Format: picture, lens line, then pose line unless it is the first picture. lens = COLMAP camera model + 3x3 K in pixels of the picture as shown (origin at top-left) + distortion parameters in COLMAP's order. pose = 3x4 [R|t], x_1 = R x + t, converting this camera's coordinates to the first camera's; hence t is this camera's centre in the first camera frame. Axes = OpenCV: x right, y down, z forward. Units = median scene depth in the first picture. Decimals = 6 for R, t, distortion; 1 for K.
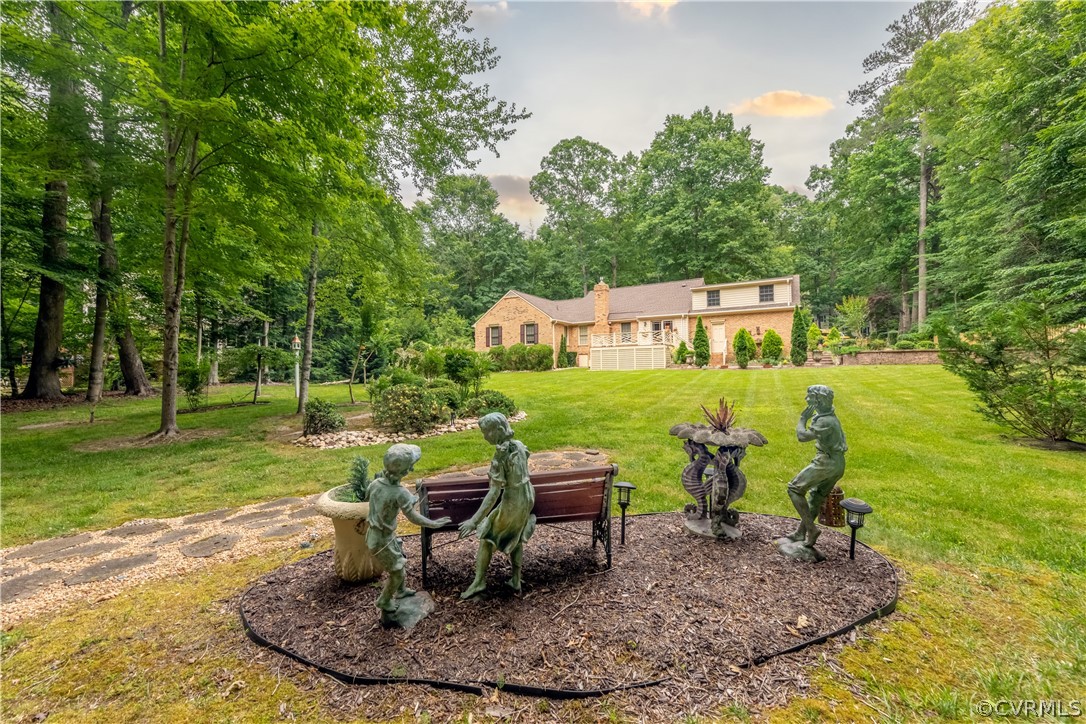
lens RADIAL K [[438.8, 0, 542.6], [0, 438.8, 365.1], [0, 0, 1]] dist [0.000209, 0.000033]
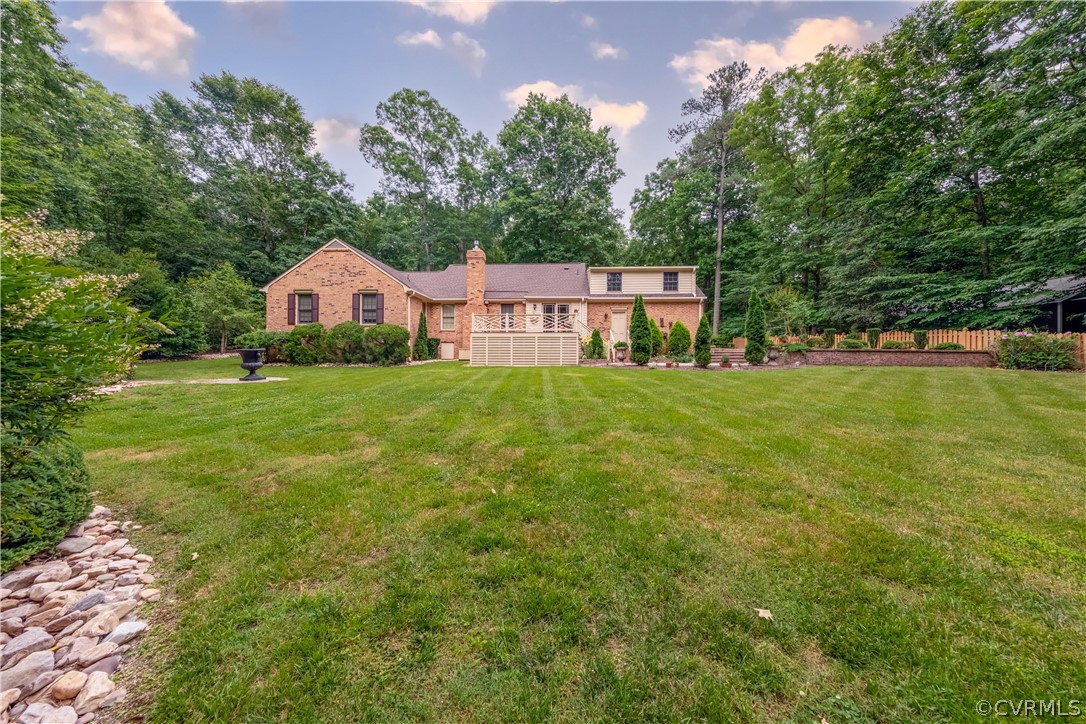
lens RADIAL K [[374.4, 0, 565.3], [0, 374.4, 362.9], [0, 0, 1]] dist [0.005672, -0.000336]
pose [[0.881744, 0.010180, 0.471619, -0.033468], [-0.020541, 0.999647, 0.016826, -0.004498], [-0.471281, -0.024524, 0.881642, 0.358055]]
